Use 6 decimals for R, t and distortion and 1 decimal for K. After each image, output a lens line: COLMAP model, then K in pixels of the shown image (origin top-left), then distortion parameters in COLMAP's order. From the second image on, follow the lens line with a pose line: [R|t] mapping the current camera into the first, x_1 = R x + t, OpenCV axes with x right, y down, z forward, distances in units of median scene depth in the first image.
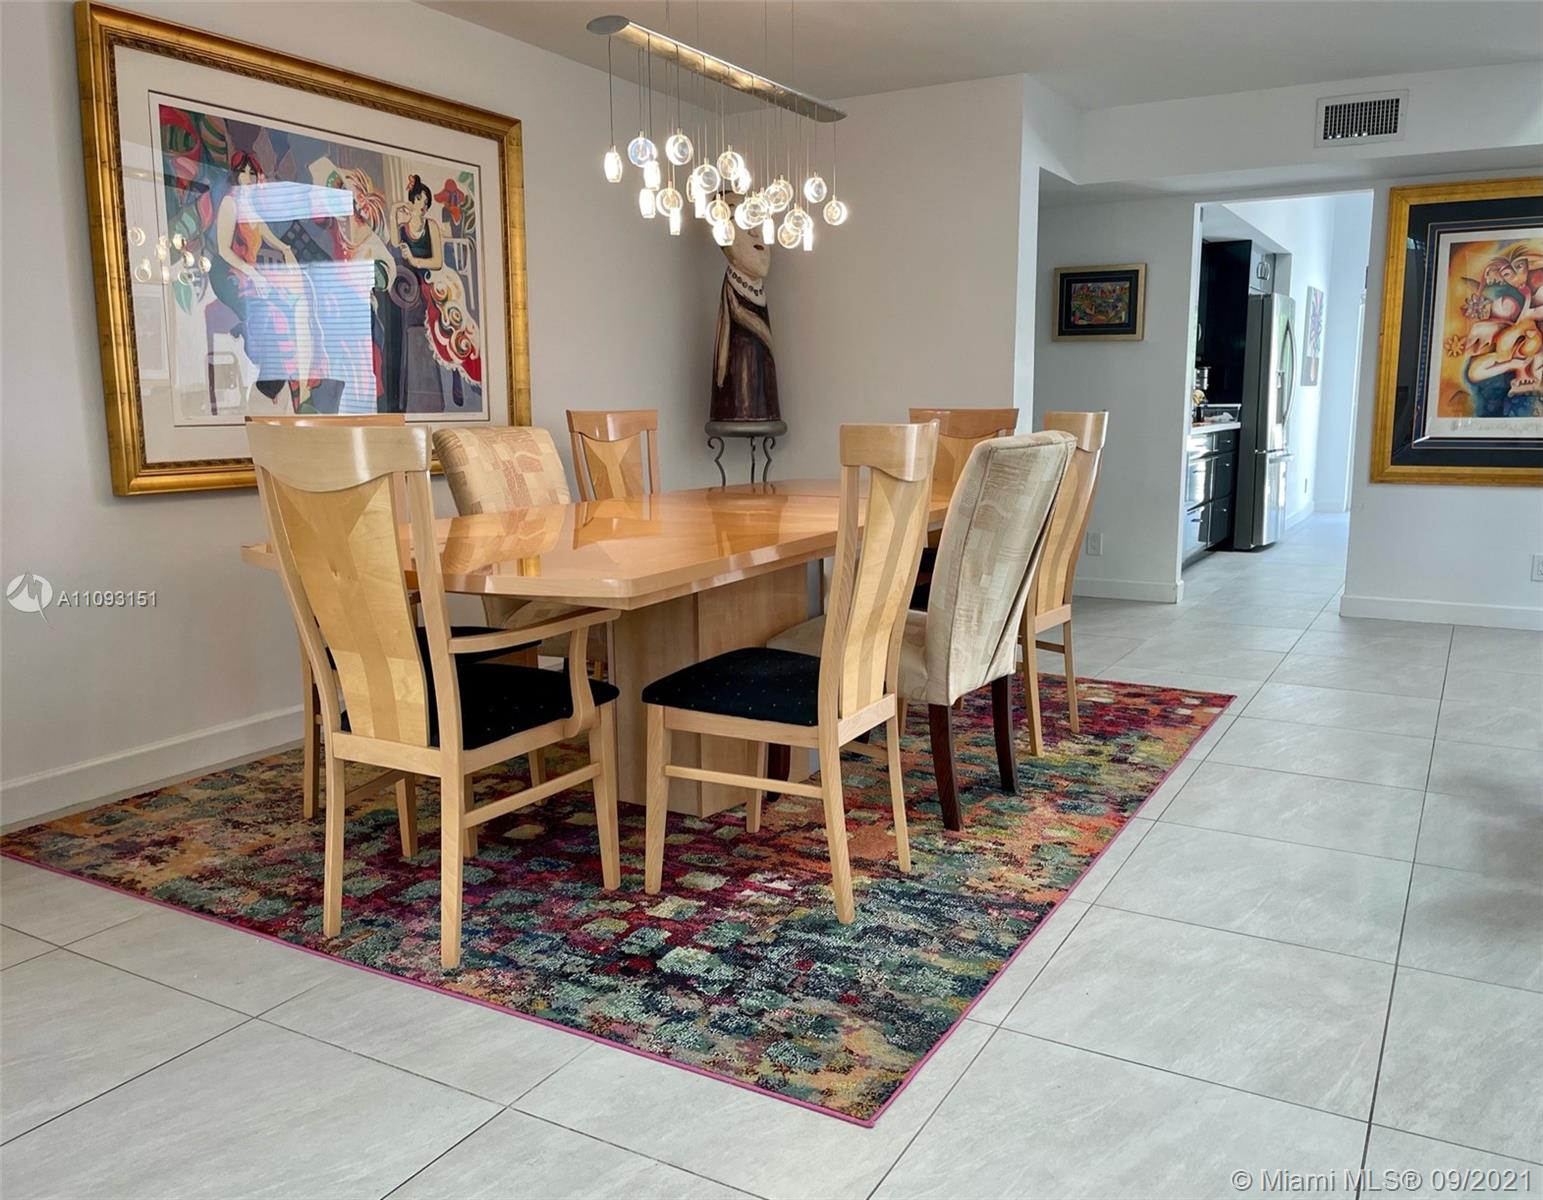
lens RADIAL K [[1251.9, 0, 773.7], [0, 1251.9, 602.2], [0, 0, 1]] dist [0.012907, 0.001666]
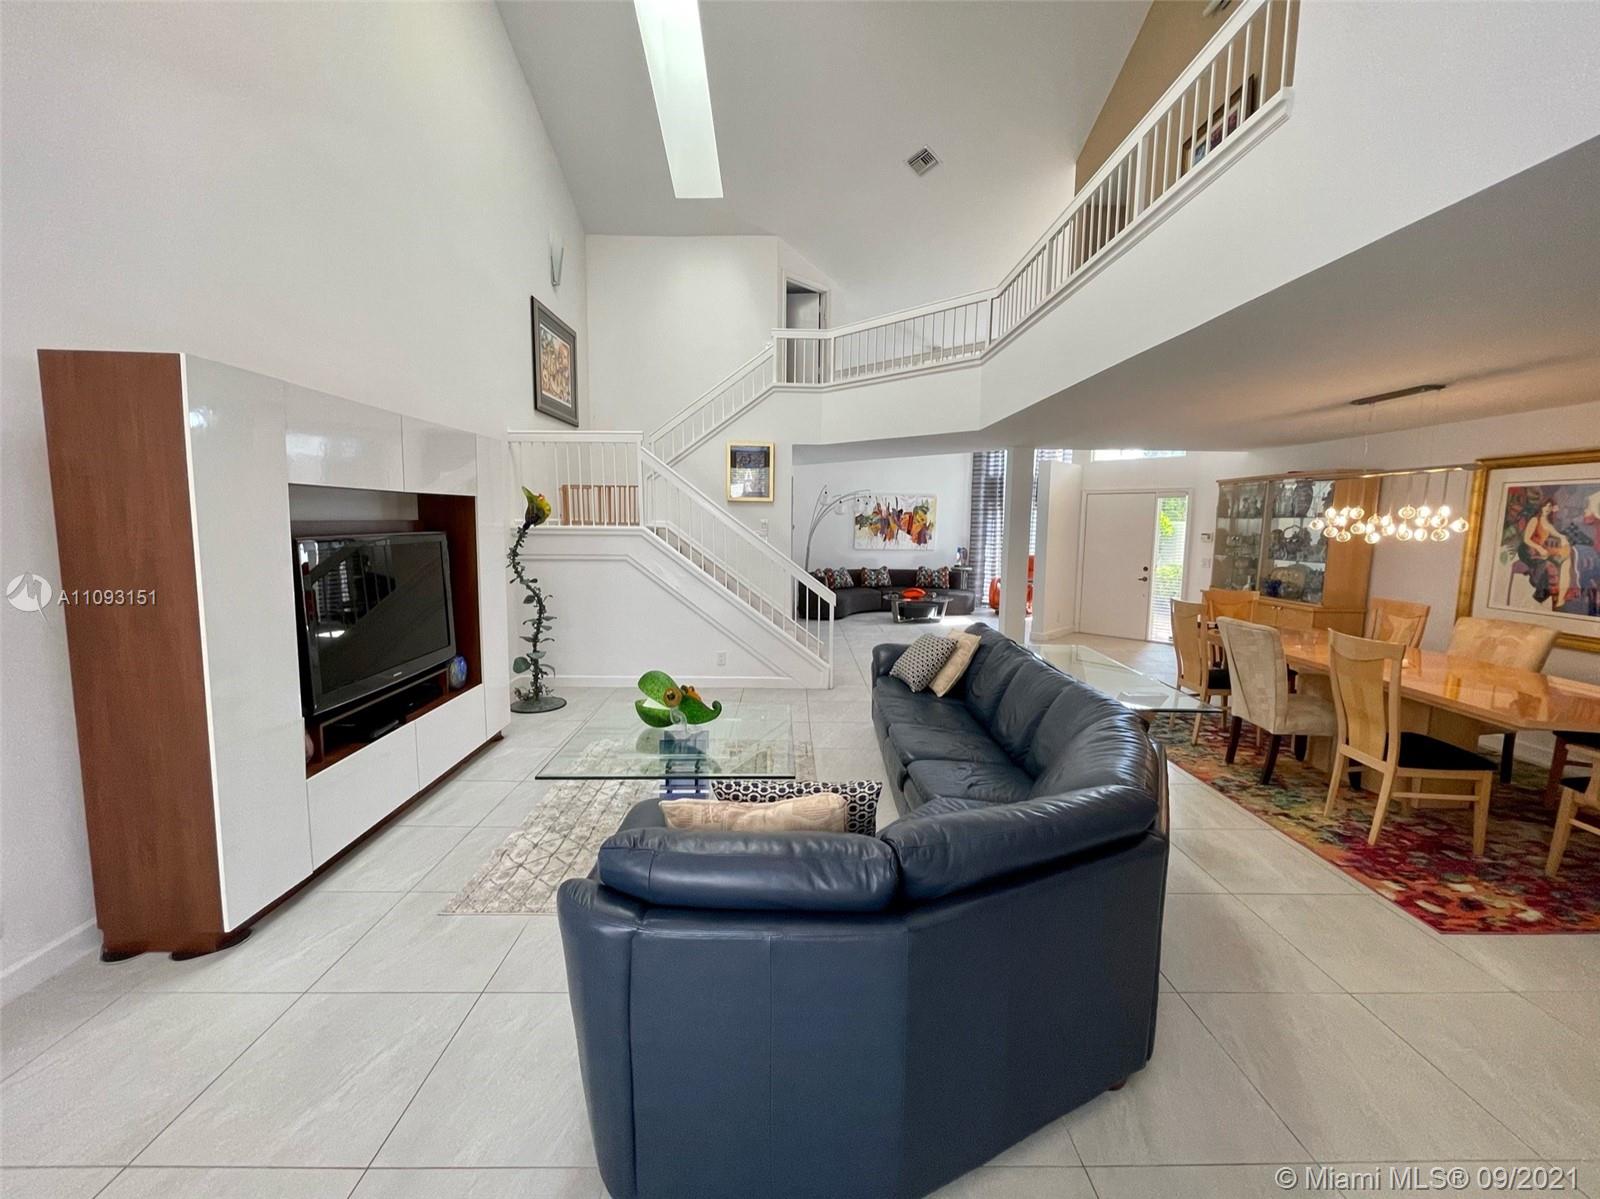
lens RADIAL K [[645.5, 0, 797.8], [0, 645.5, 594.3], [0, 0, 1]] dist [0.001266, 0.000108]
pose [[-0.871875, 0.055249, -0.486602, 1.386985], [-0.081016, 0.963653, 0.254576, -0.384187], [0.482980, 0.261381, -0.835709, 1.397739]]
